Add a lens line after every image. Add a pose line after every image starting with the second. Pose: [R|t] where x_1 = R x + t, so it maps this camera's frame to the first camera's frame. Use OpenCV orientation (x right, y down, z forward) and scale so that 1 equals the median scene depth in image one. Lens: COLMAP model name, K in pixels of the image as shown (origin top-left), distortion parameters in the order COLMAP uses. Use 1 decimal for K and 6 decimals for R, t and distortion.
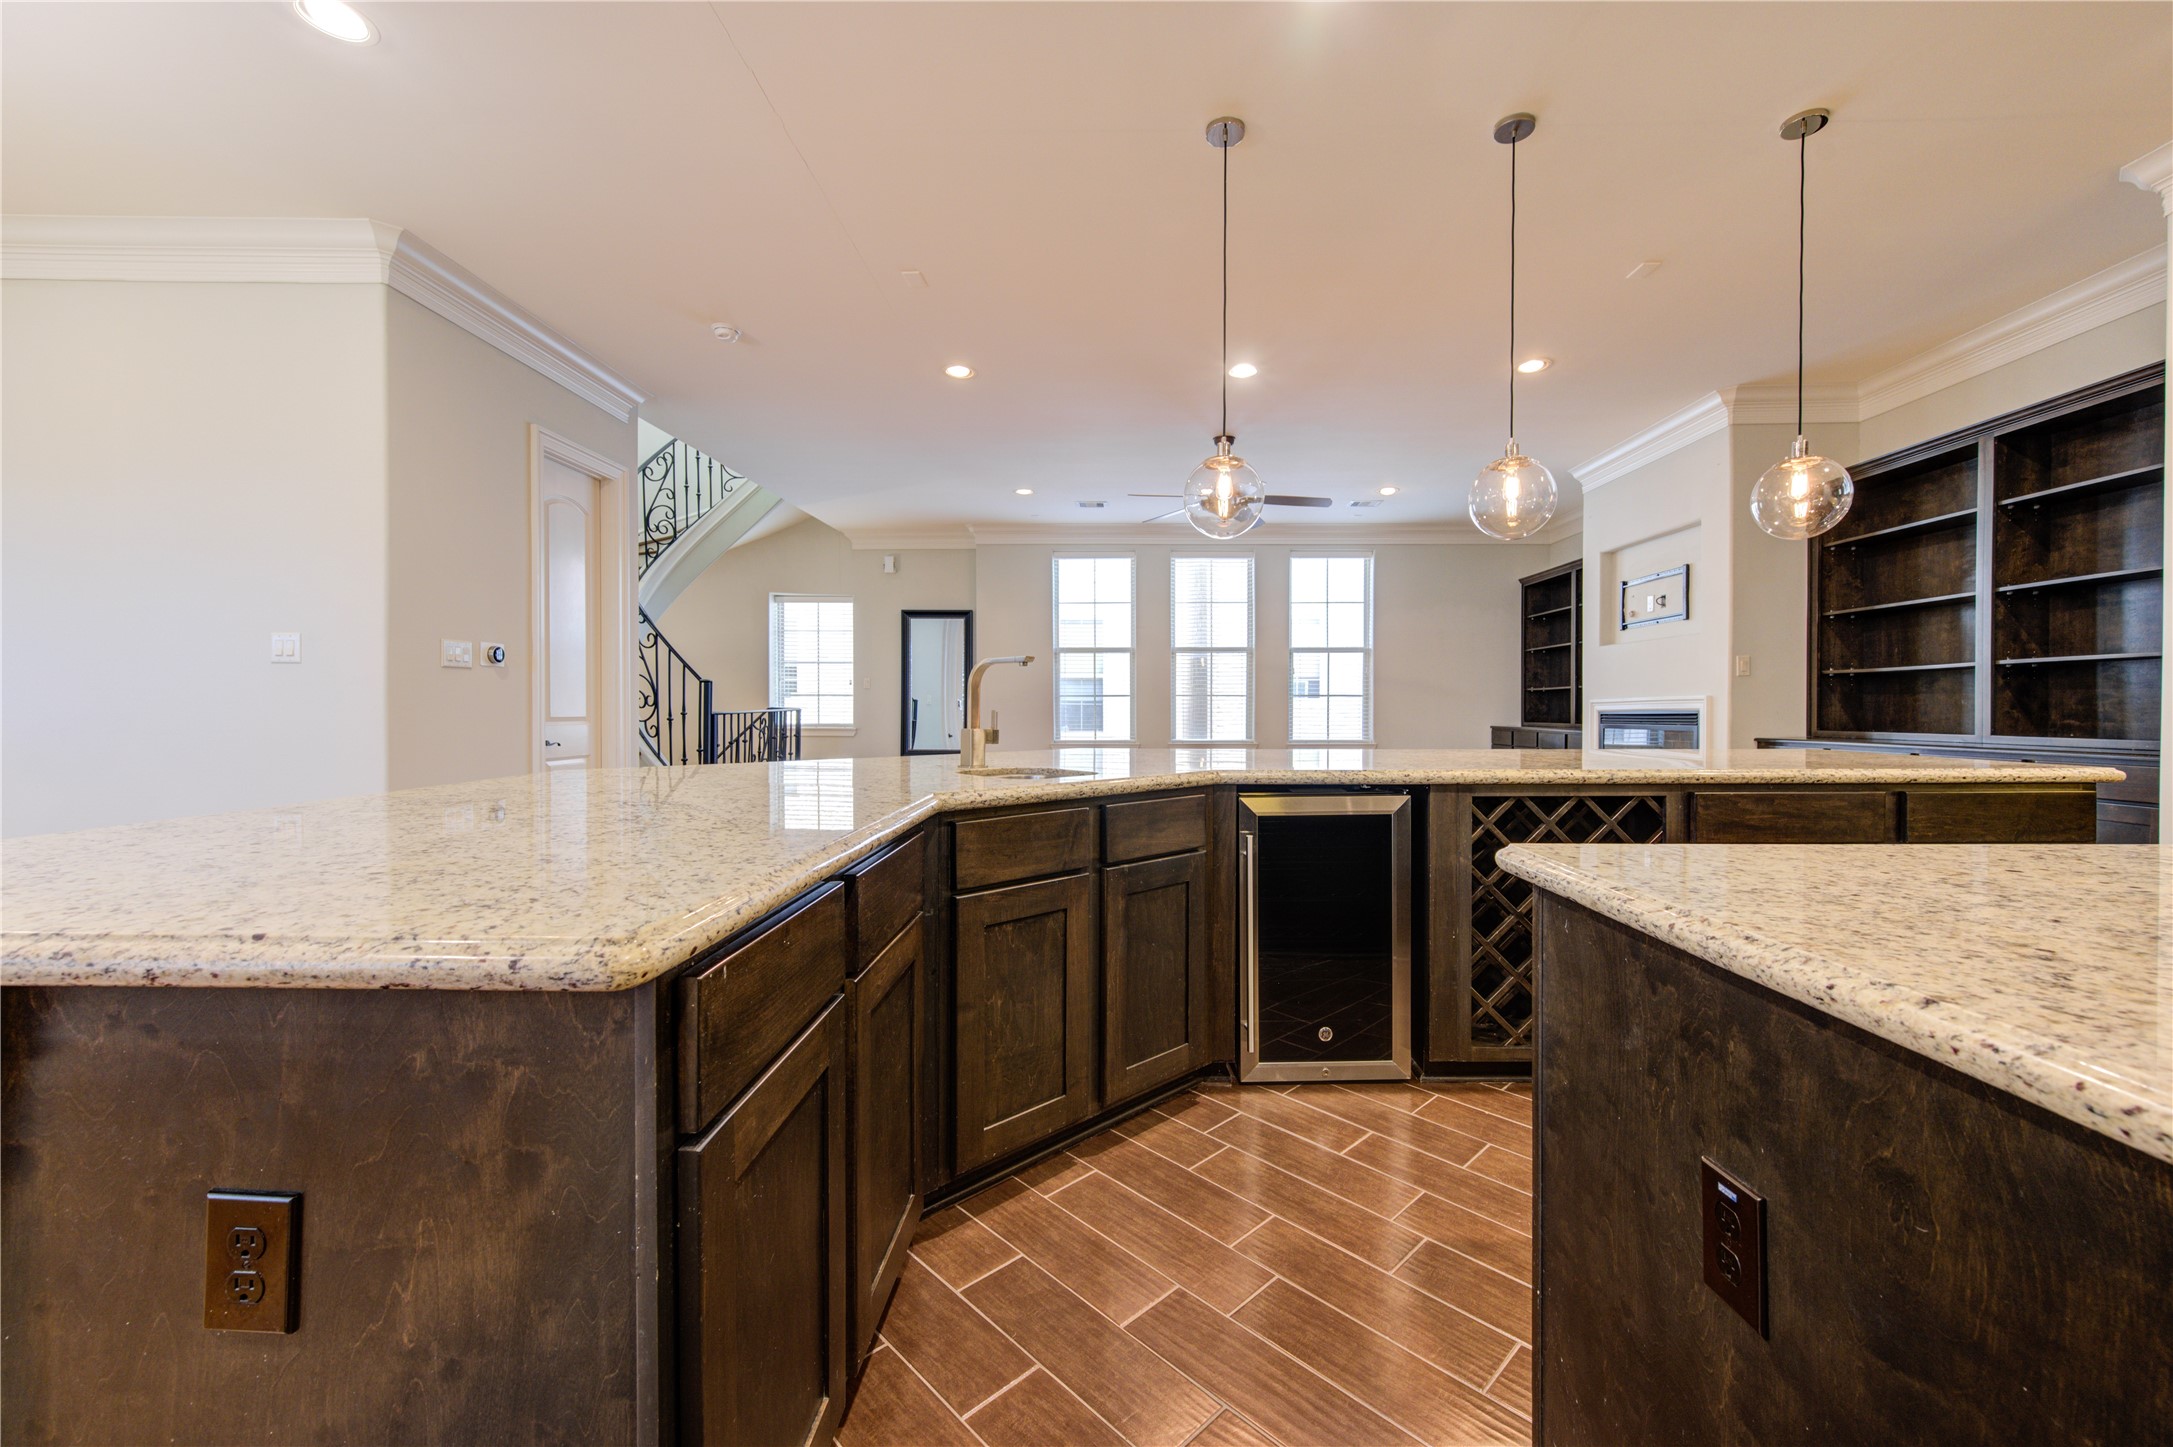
lens RADIAL K [[861.3, 0, 1133.7], [0, 861.3, 717.4], [0, 0, 1]] dist [-0.004253, 0.001576]
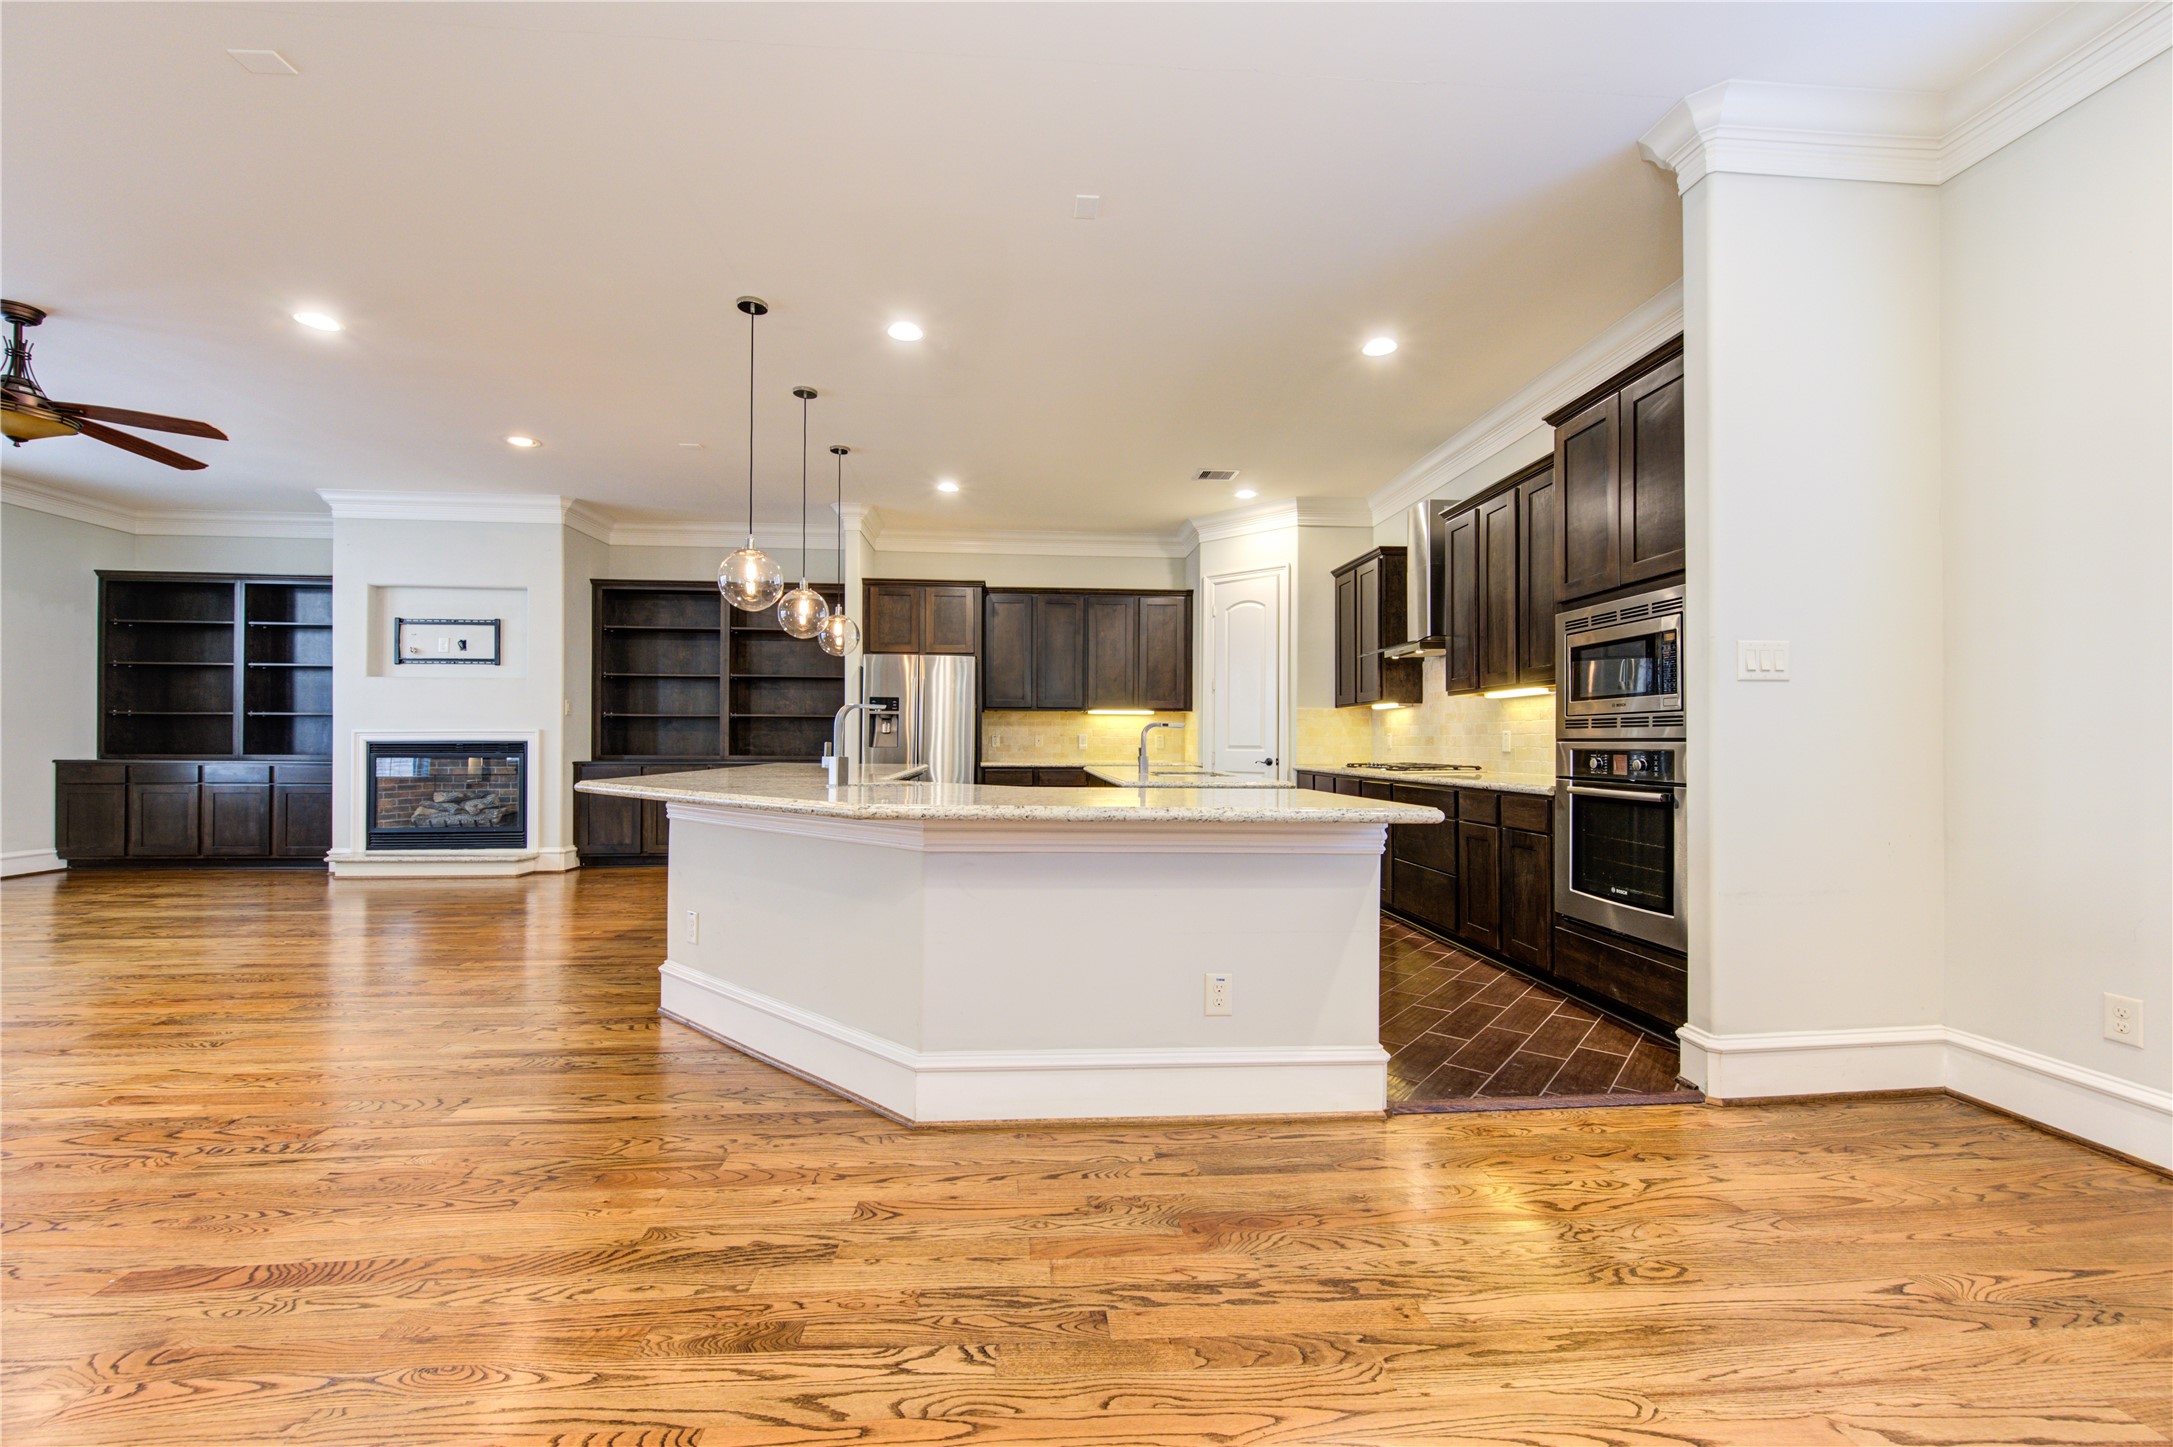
lens RADIAL K [[861.3, 0, 1058.3], [0, 861.3, 734.8], [0, 0, 1]] dist [-0.004253, 0.001576]
pose [[-0.061569, 0.010011, 0.998053, -0.657180], [0.003650, 0.999945, -0.009805, -0.002104], [-0.998096, 0.003039, -0.061603, 0.327445]]
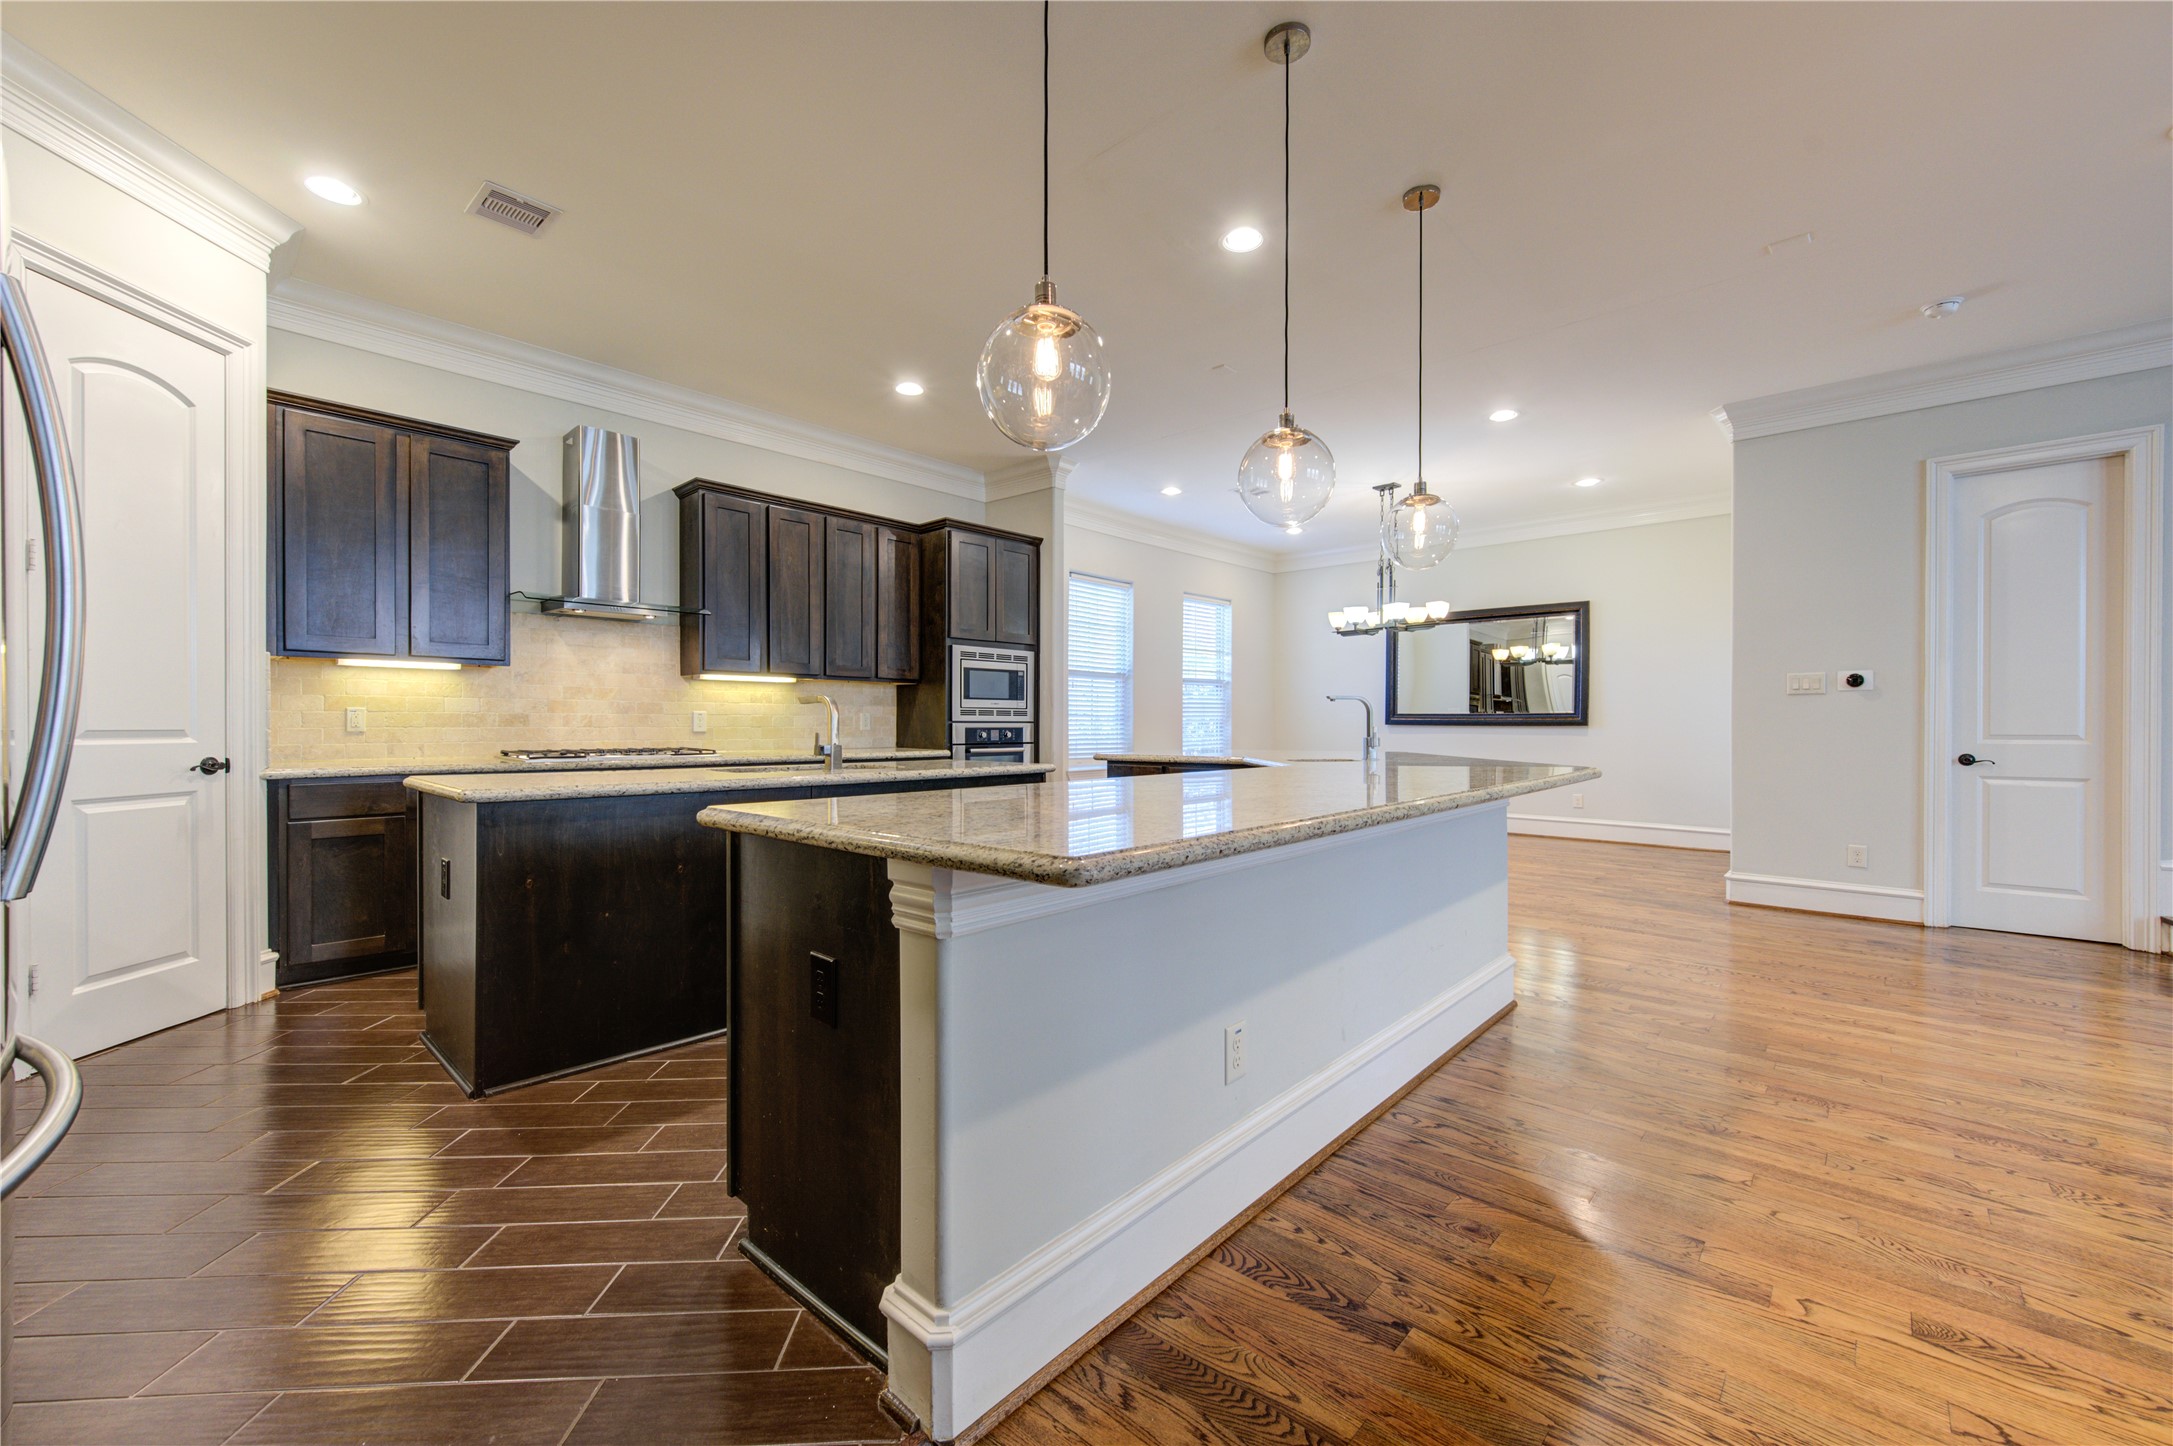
lens RADIAL K [[850.9, 0, 1105.4], [0, 850.9, 755.4], [0, 0, 1]] dist [-0.004930, -0.001040]
pose [[-0.665957, 0.027520, -0.745482, 0.621143], [-0.006923, 0.999048, 0.043064, -0.008490], [0.745958, 0.033840, -0.665133, 0.756189]]
